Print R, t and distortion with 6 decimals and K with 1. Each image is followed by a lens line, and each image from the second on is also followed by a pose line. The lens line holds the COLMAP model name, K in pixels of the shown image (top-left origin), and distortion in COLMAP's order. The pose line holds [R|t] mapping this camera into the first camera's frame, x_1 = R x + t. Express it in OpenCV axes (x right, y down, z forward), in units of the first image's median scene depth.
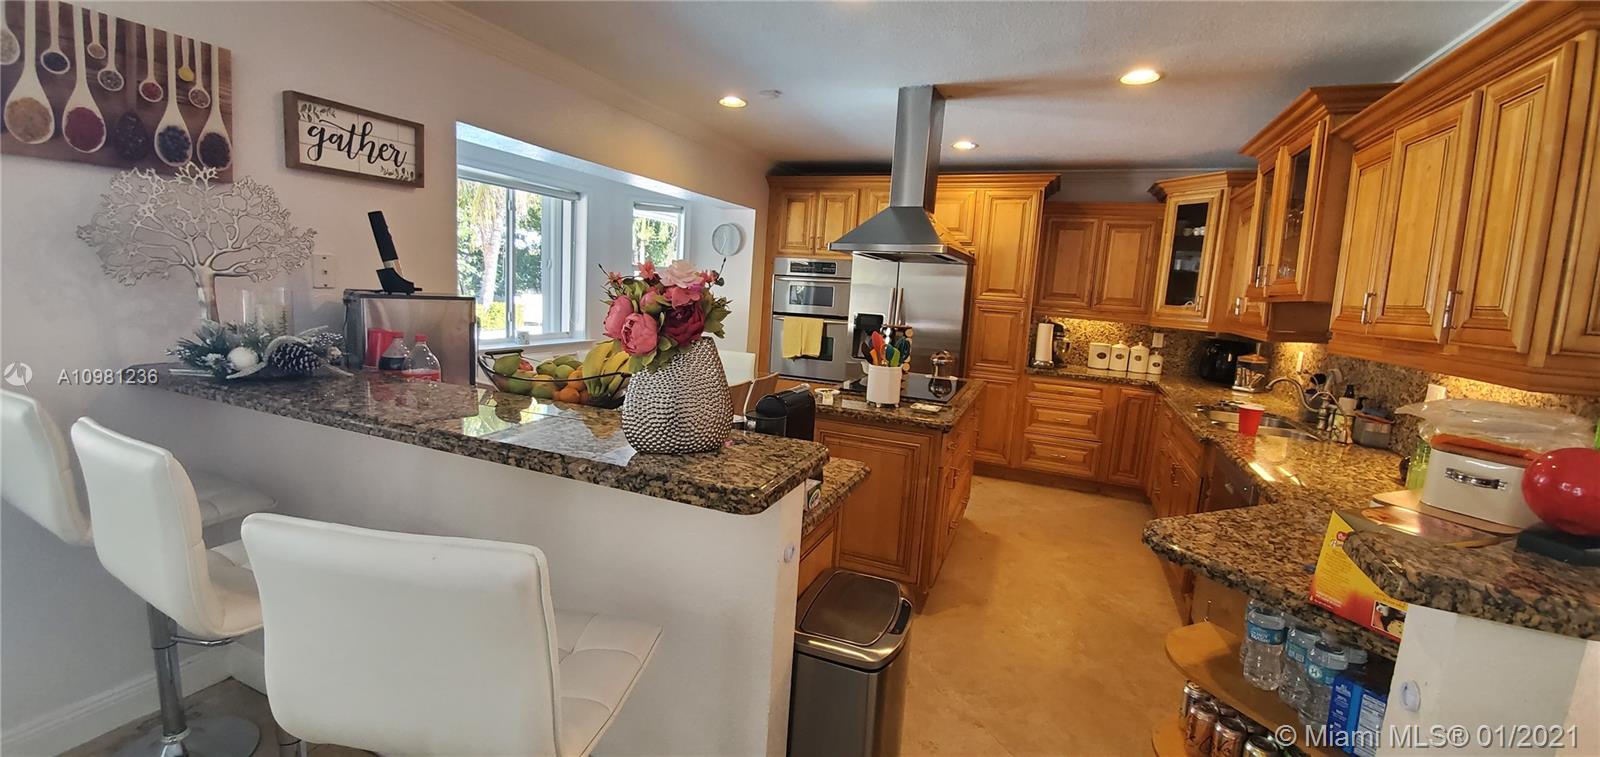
lens RADIAL K [[639.9, 0, 782.2], [0, 639.9, 373.1], [0, 0, 1]] dist [0.013166, -0.017204]
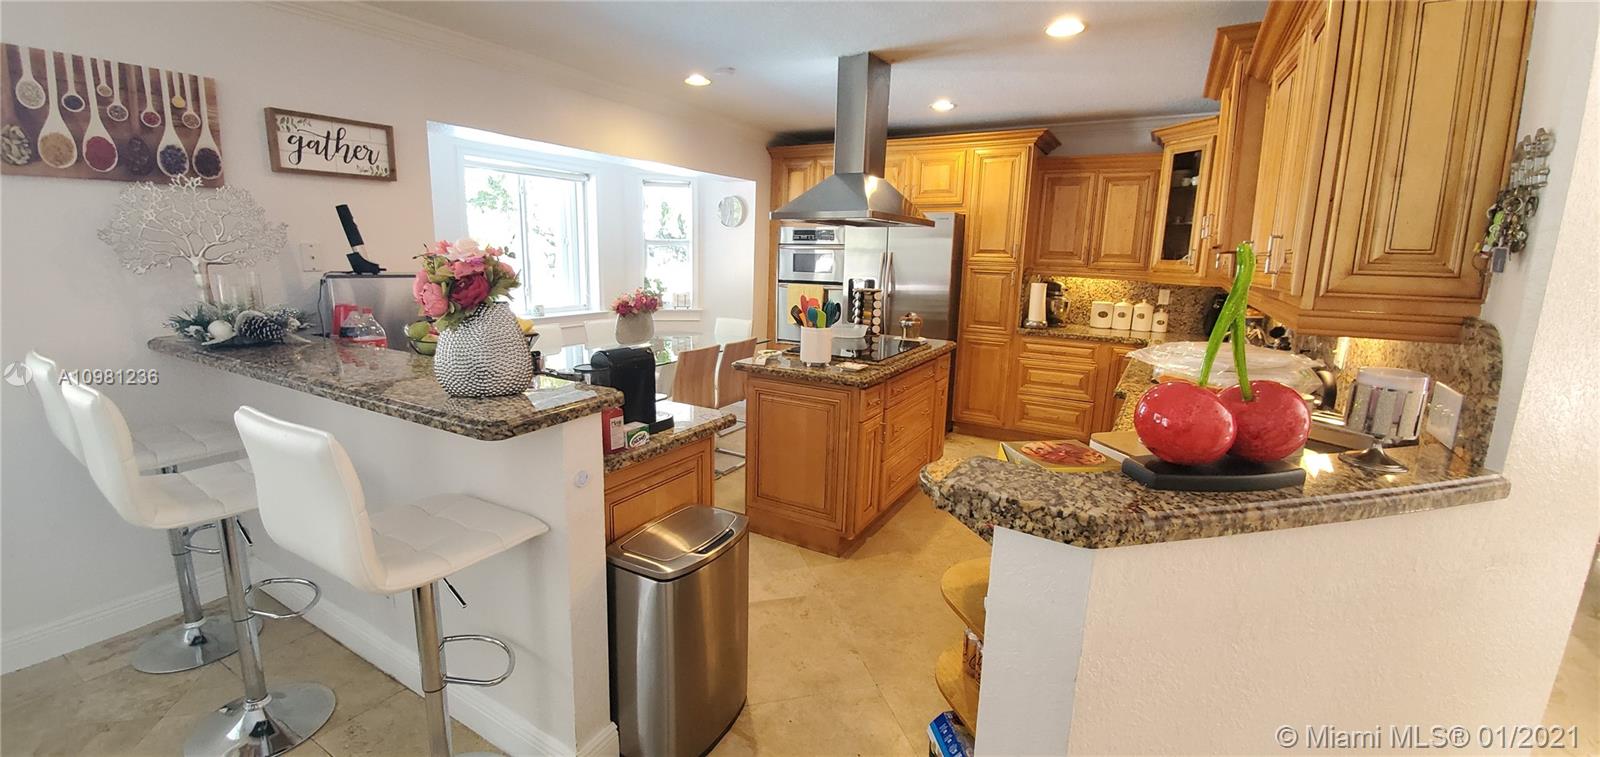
lens RADIAL K [[639.9, 0, 782.2], [0, 639.9, 373.1], [0, 0, 1]] dist [0.013166, -0.017204]
pose [[0.990255, -0.010490, -0.138874, 0.270982], [0.017061, 0.998786, 0.046208, 0.015179], [0.138220, -0.048127, 0.989231, -0.064118]]
